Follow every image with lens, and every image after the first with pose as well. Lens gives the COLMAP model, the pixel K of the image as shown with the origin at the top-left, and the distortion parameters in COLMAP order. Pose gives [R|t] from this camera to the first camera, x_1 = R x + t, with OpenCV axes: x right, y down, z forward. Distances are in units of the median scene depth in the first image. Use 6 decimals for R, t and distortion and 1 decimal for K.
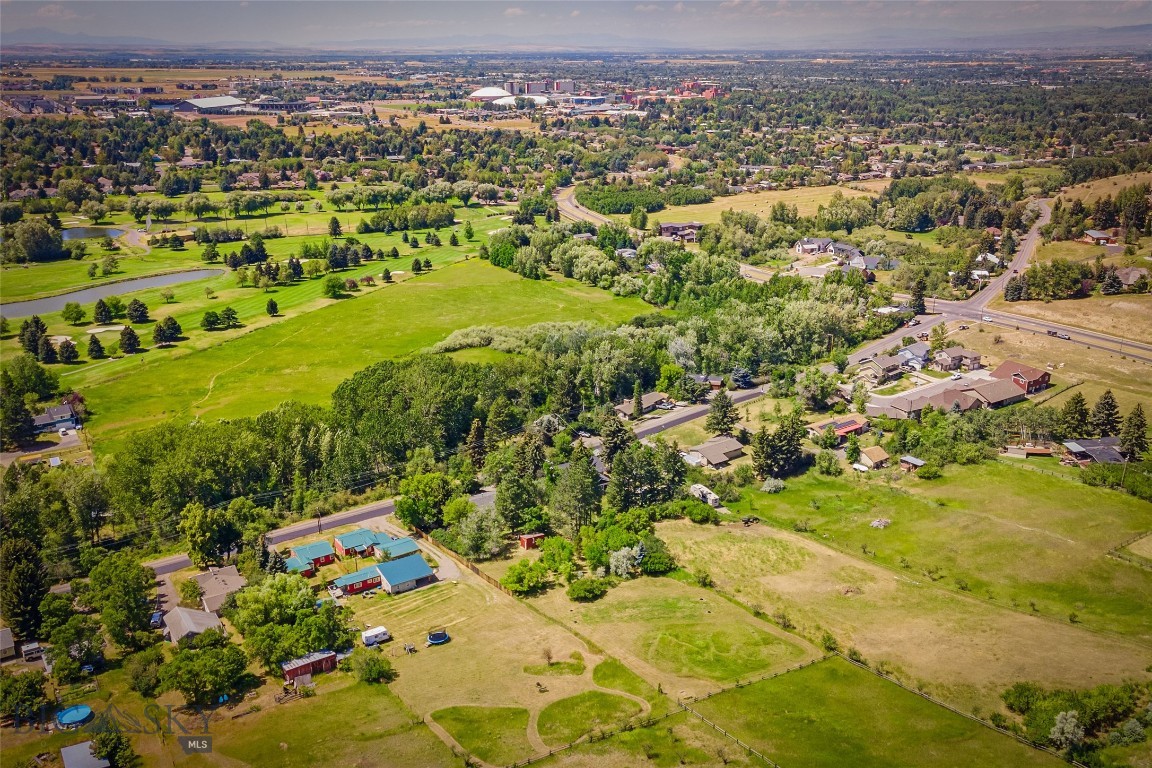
lens RADIAL K [[990.9, 0, 576.8], [0, 990.9, 384.0], [0, 0, 1]] dist [0.025873, 0.003925]
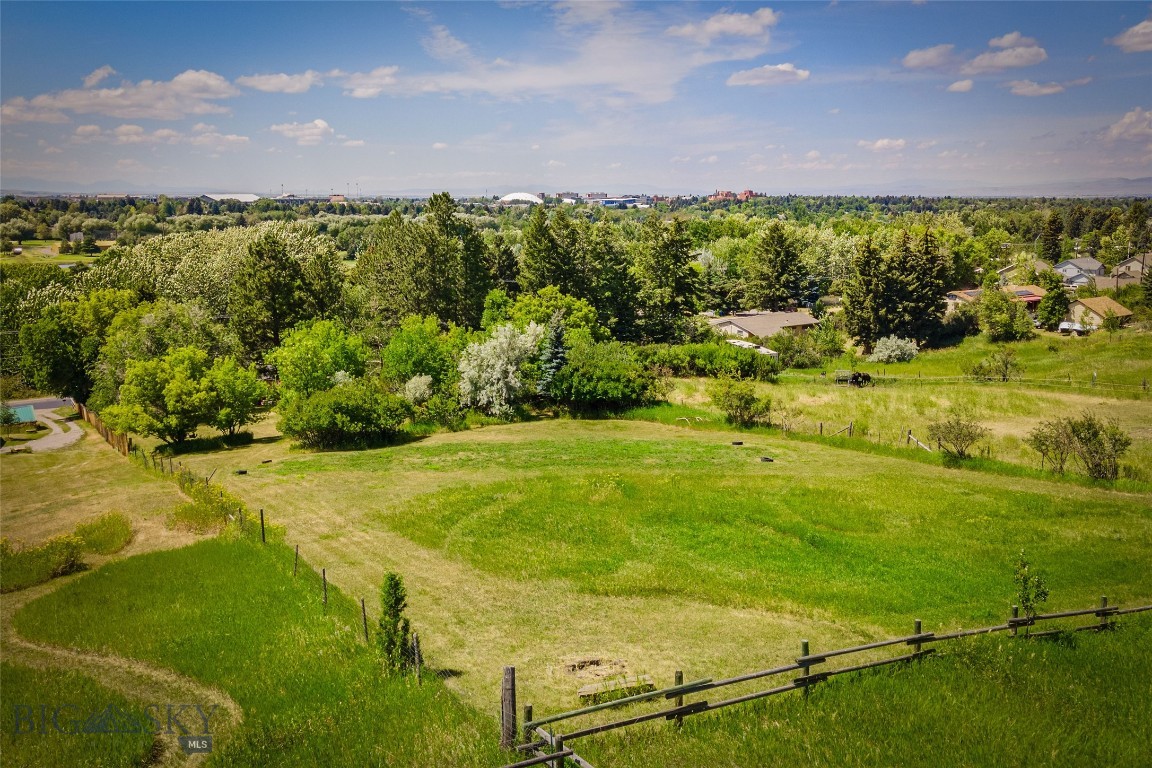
lens RADIAL K [[990.9, 0, 575.0], [0, 990.9, 385.0], [0, 0, 1]] dist [0.025873, 0.003925]
pose [[0.999066, -0.000418, -0.043203, 0.075840], [-0.005351, 0.991057, -0.133335, 0.198860], [0.042872, 0.133441, 0.990129, 0.589546]]
